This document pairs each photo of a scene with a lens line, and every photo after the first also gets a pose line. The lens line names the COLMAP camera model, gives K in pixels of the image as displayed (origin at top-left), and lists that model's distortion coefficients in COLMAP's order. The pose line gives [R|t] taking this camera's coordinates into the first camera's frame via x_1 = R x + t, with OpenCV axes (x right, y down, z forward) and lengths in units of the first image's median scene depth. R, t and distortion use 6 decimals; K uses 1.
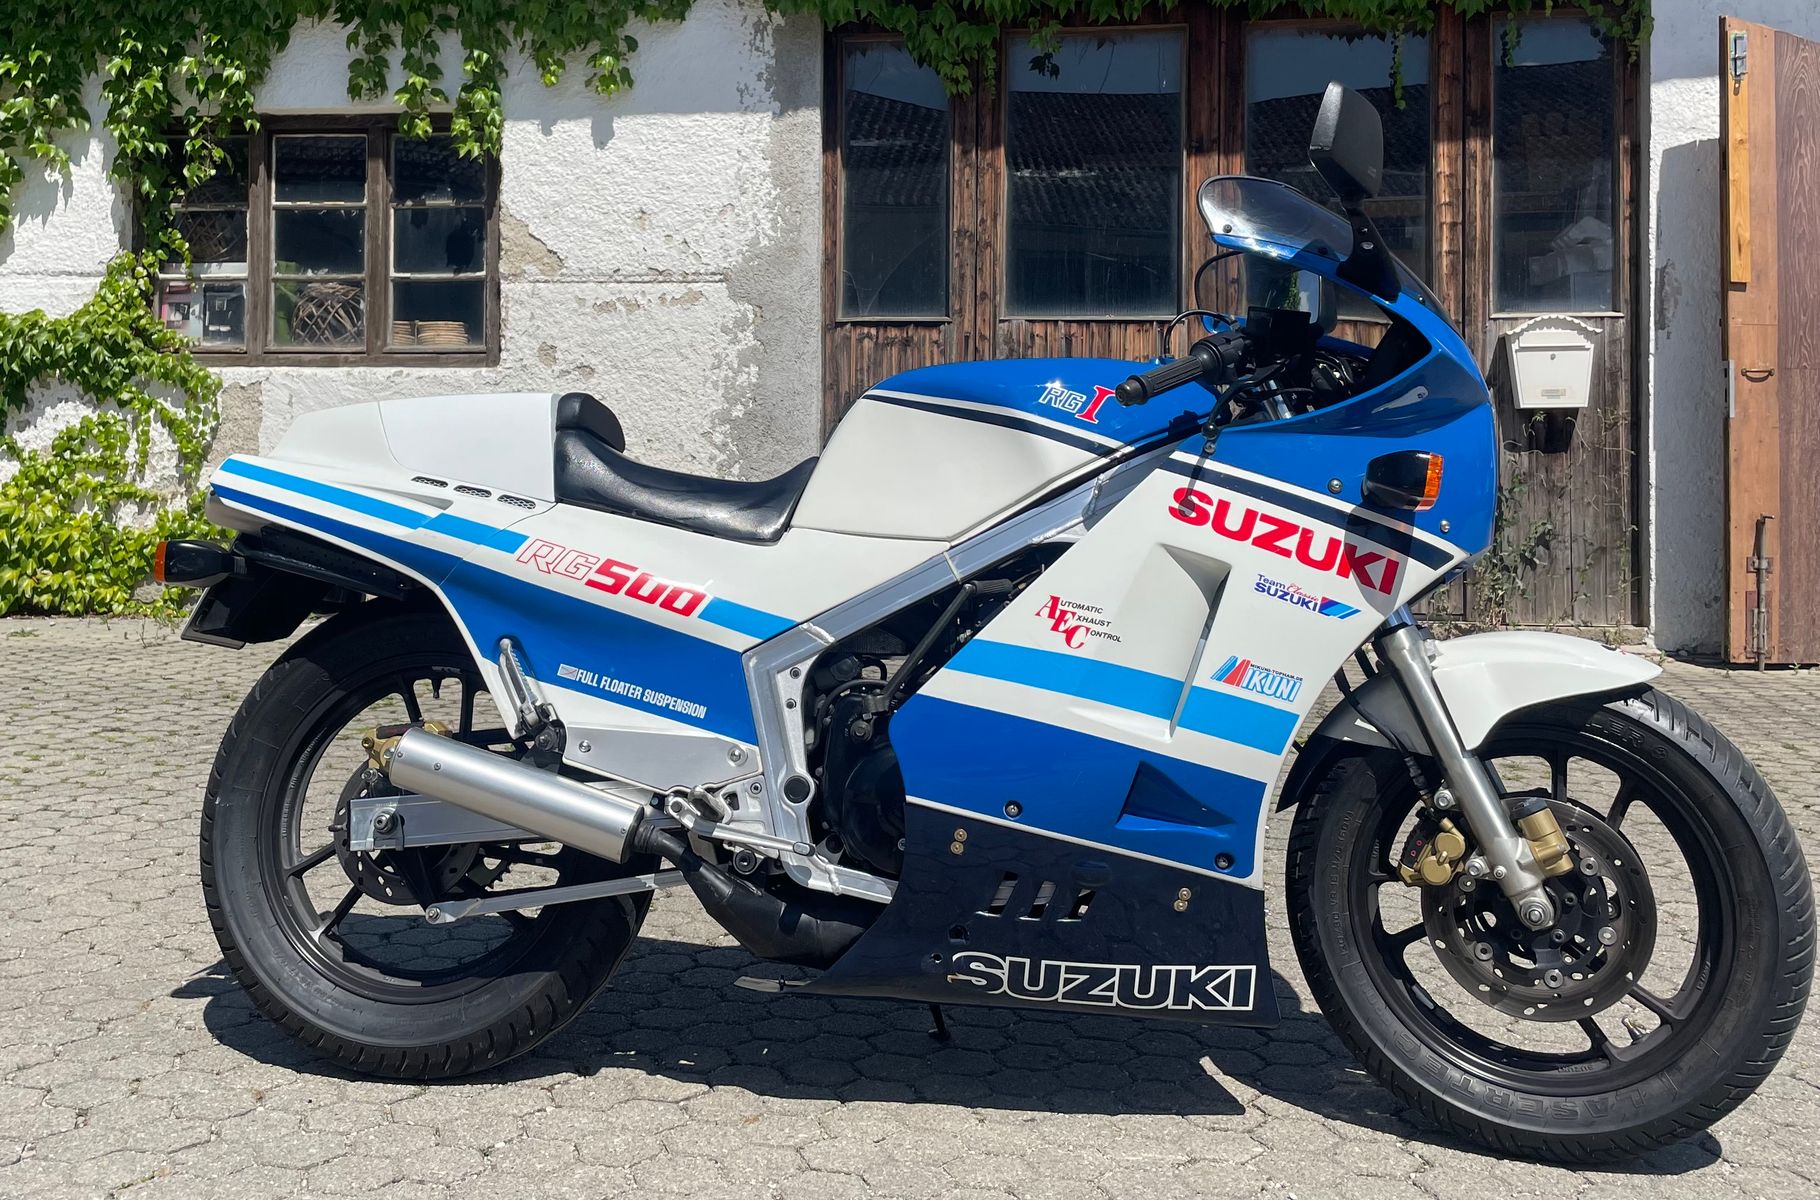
lens RADIAL K [[1419.2, 0, 898.1], [0, 1419.2, 586.4], [0, 0, 1]] dist [0.038008, -0.039019]
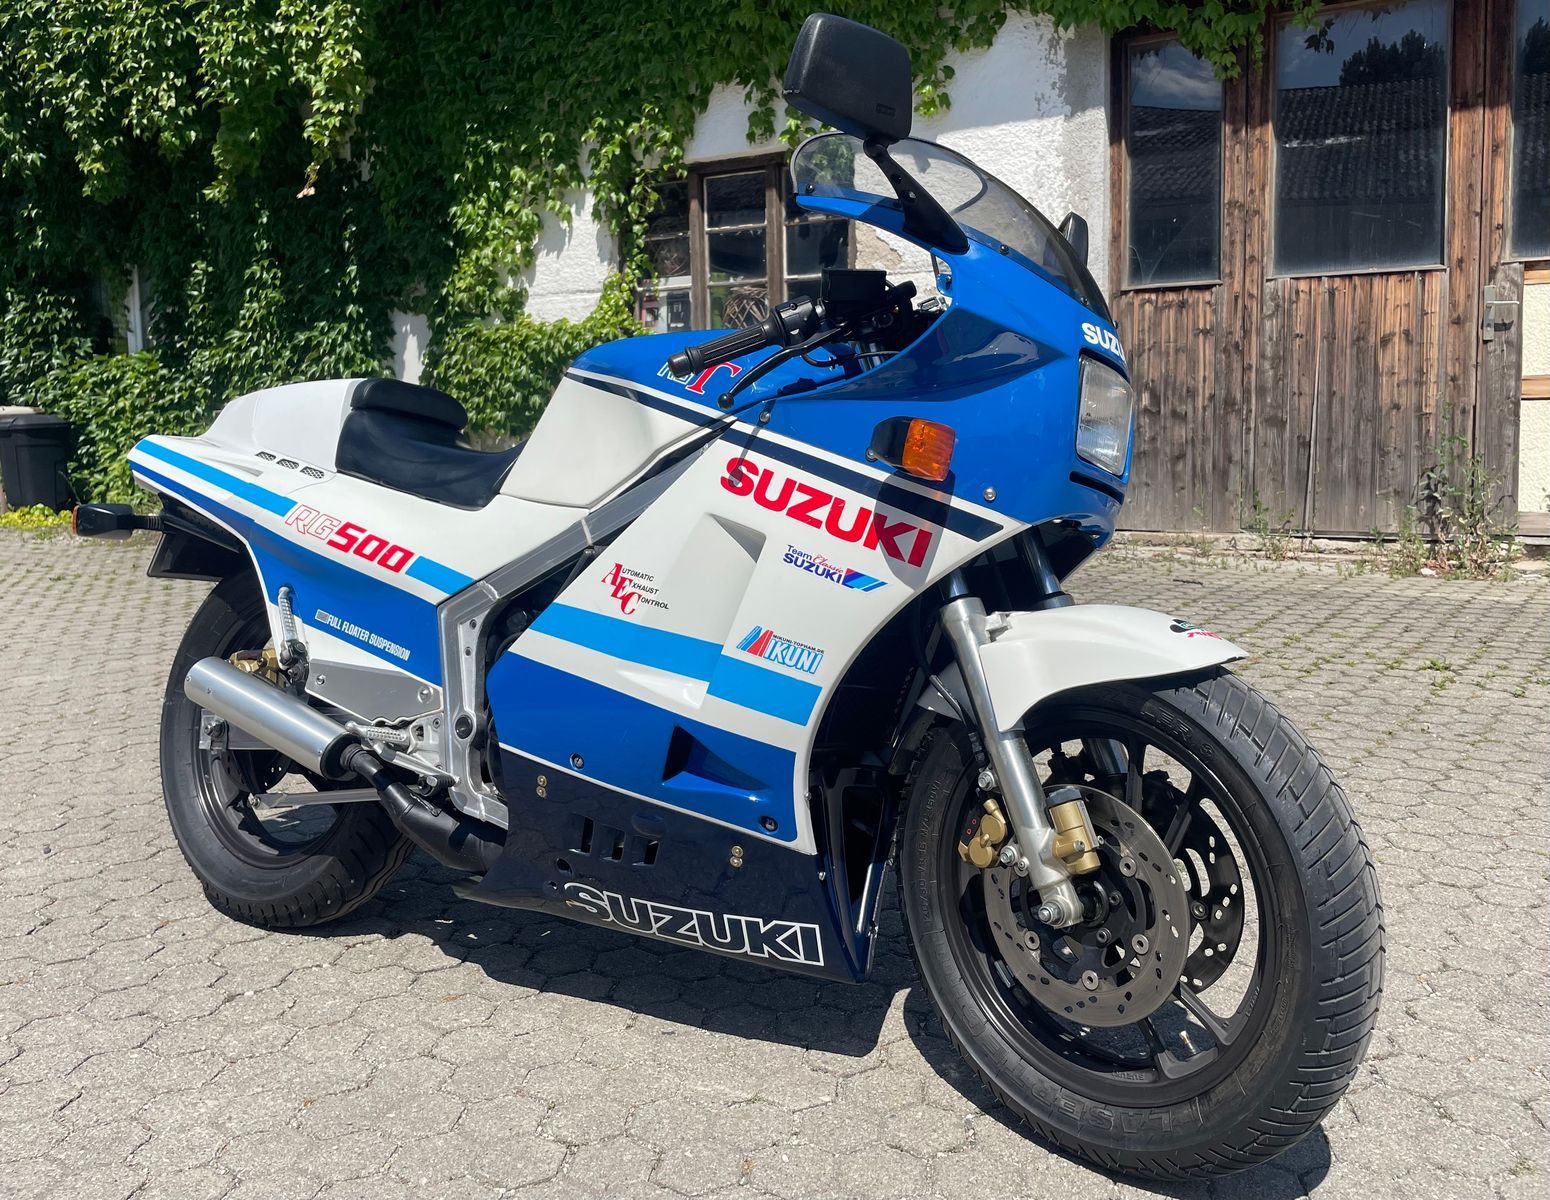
lens RADIAL K [[1121.0, 0, 776.2], [0, 1121.0, 602.8], [0, 0, 1]] dist [0.033375, -0.030558]
pose [[0.945252, 0.026281, -0.325282, 0.471742], [-0.000624, 0.996896, 0.078731, -0.028311], [0.326341, -0.074218, 0.942334, 0.242564]]
